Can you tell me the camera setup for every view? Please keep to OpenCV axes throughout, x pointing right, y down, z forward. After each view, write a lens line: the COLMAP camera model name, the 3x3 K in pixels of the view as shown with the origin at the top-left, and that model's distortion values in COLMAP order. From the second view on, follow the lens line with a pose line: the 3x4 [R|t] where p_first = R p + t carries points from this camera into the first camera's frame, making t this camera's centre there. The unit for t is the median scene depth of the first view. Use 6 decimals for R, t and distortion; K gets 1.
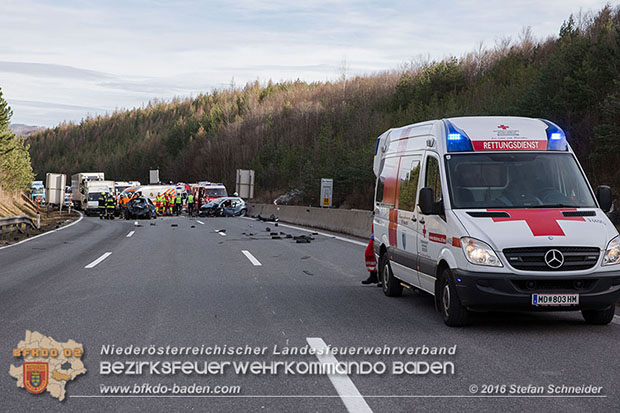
lens RADIAL K [[1008.2, 0, 310.0], [0, 1008.2, 206.5], [0, 0, 1]] dist [-0.010721, -0.045816]
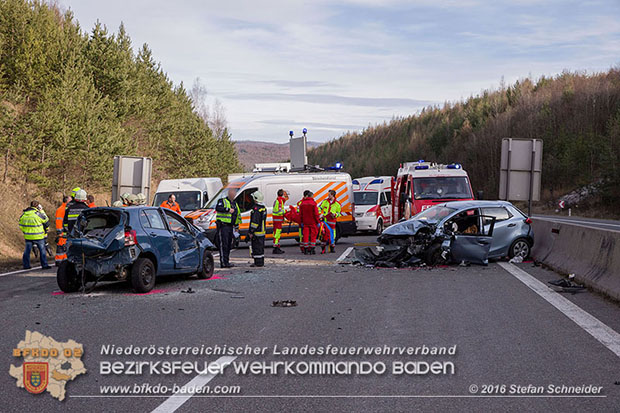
lens RADIAL K [[817.0, 0, 310.0], [0, 817.0, 206.5], [0, 0, 1]] dist [0.074645, 0.045963]
pose [[0.952350, -0.007209, -0.304923, -0.028520], [0.007605, 0.999971, 0.000113, -0.004459], [0.304913, -0.002427, 0.952377, 0.418393]]
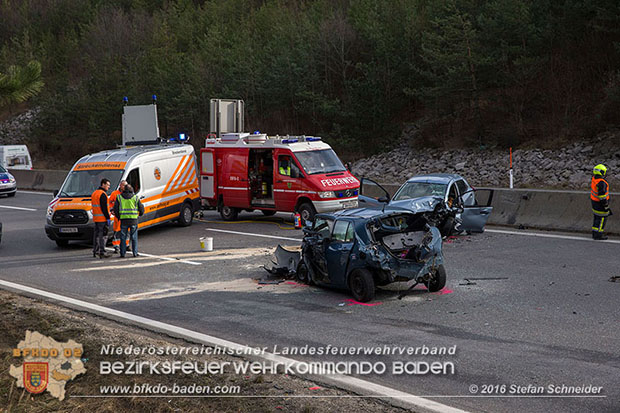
lens RADIAL K [[1008.2, 0, 310.0], [0, 1008.2, 206.5], [0, 0, 1]] dist [-0.010721, -0.045816]
pose [[0.894519, -0.078527, 0.440079, -0.154967], [0.047559, 0.995580, 0.080981, -0.016339], [-0.444493, -0.051510, 0.894300, 0.400533]]
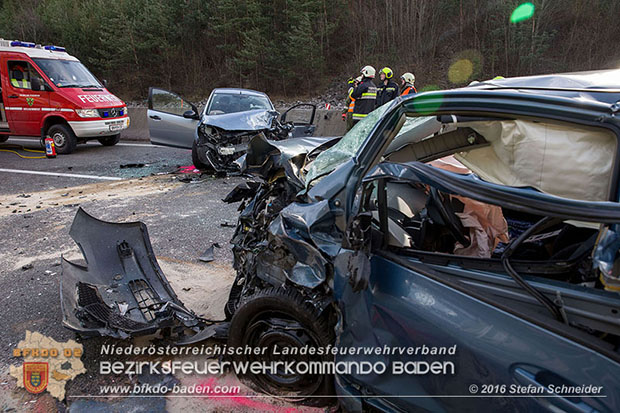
lens RADIAL K [[412.8, 0, 310.0], [0, 412.8, 206.5], [0, 0, 1]] dist [-0.121697, 0.088234]
pose [[0.449500, -0.225244, 0.864416, -0.103193], [-0.004728, 0.967074, 0.254453, -0.003604], [-0.893268, -0.118464, 0.433634, 0.524290]]
